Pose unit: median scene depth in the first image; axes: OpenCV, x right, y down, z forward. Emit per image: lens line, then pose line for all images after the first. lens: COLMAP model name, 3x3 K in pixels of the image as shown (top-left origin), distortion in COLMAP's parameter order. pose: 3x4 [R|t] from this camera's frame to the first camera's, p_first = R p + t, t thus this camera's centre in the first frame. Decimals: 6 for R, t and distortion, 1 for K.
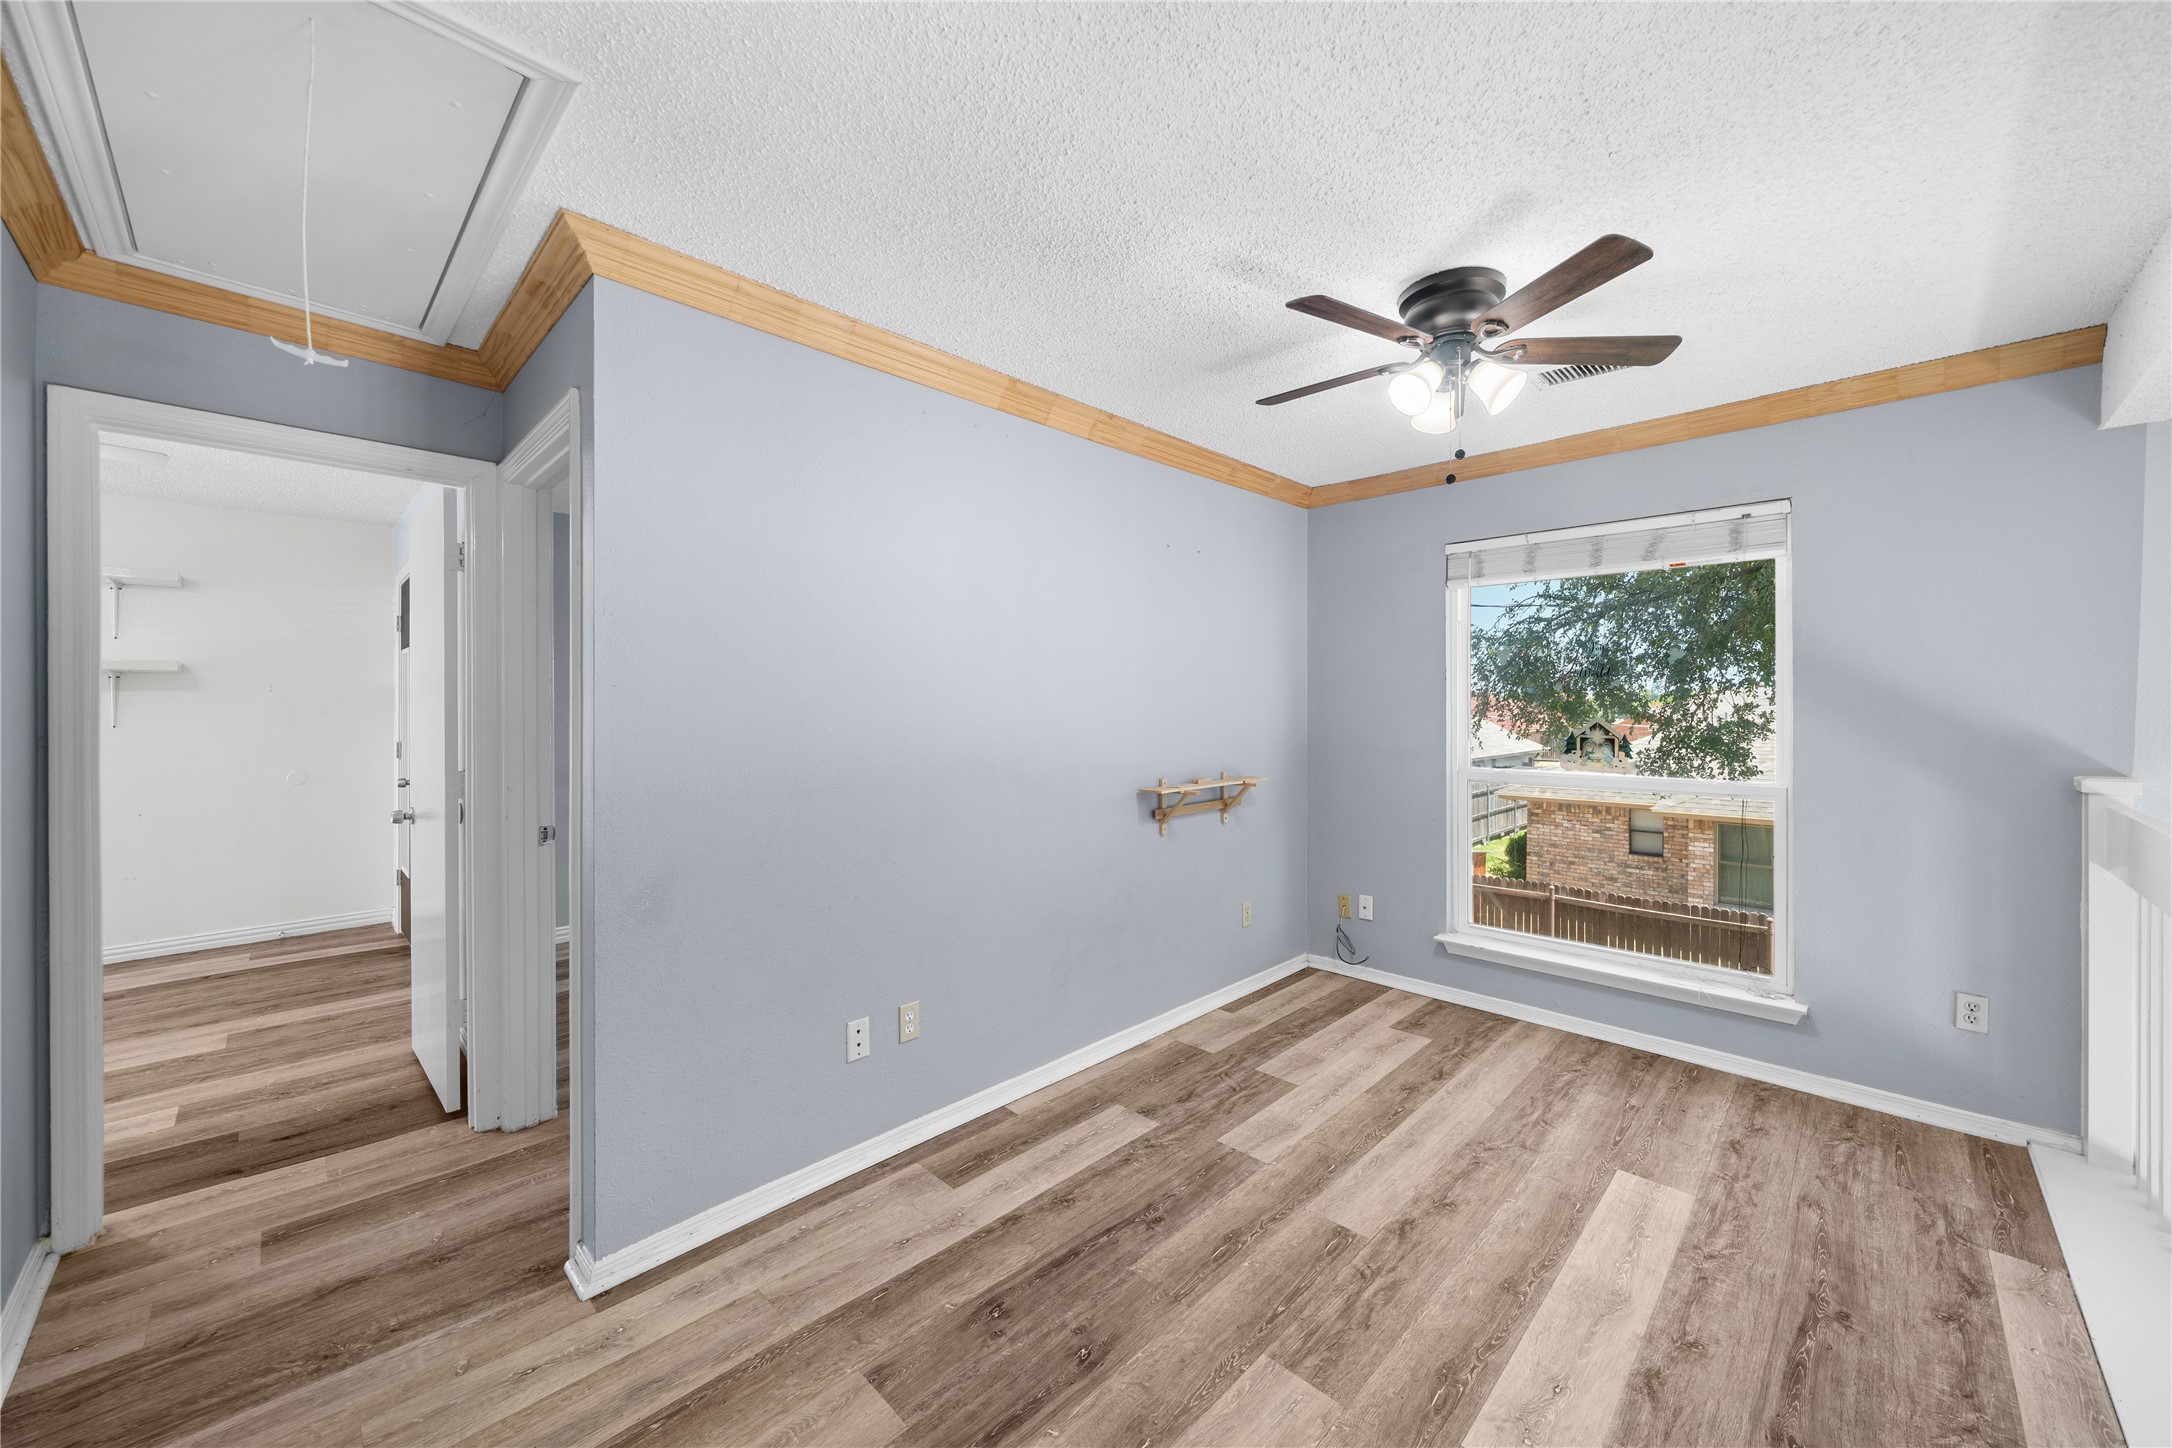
lens RADIAL K [[799.8, 0, 1094.9], [0, 799.8, 715.4], [0, 0, 1]] dist [0.001412, 0.000820]
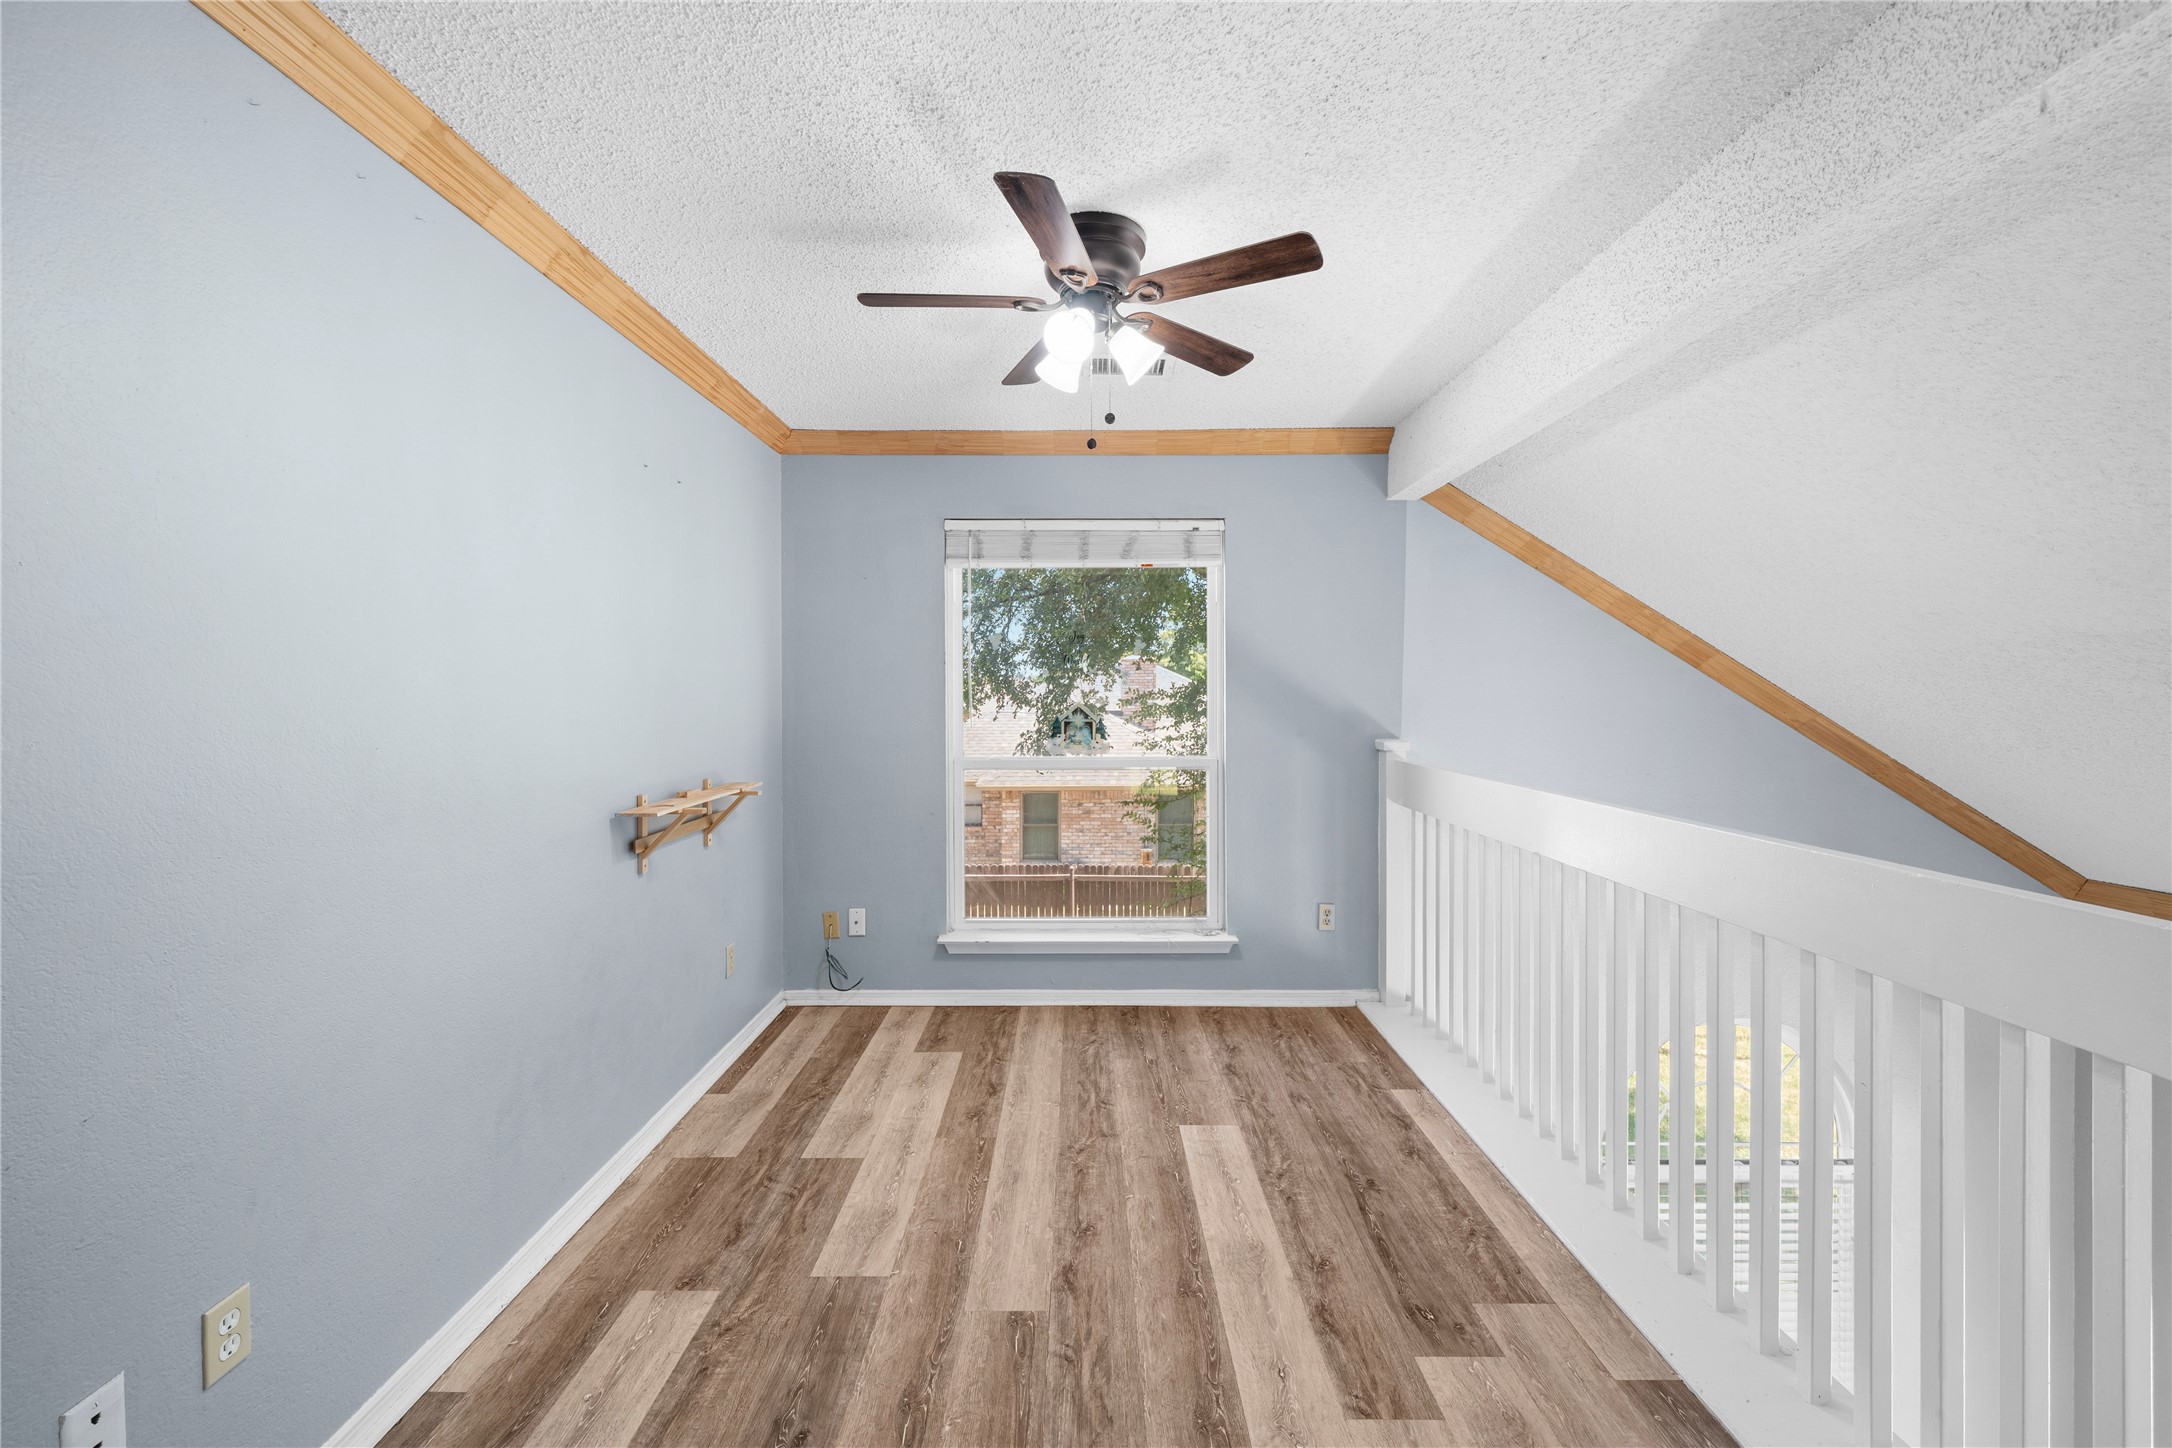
lens RADIAL K [[854.1, 0, 1074.9], [0, 854.1, 704.1], [0, 0, 1]] dist [0.007175, -0.000629]
pose [[0.724444, -0.011345, 0.689240, -0.201898], [0.011661, 0.999923, 0.004202, 0.000441], [-0.689235, 0.004993, 0.724521, 0.240951]]
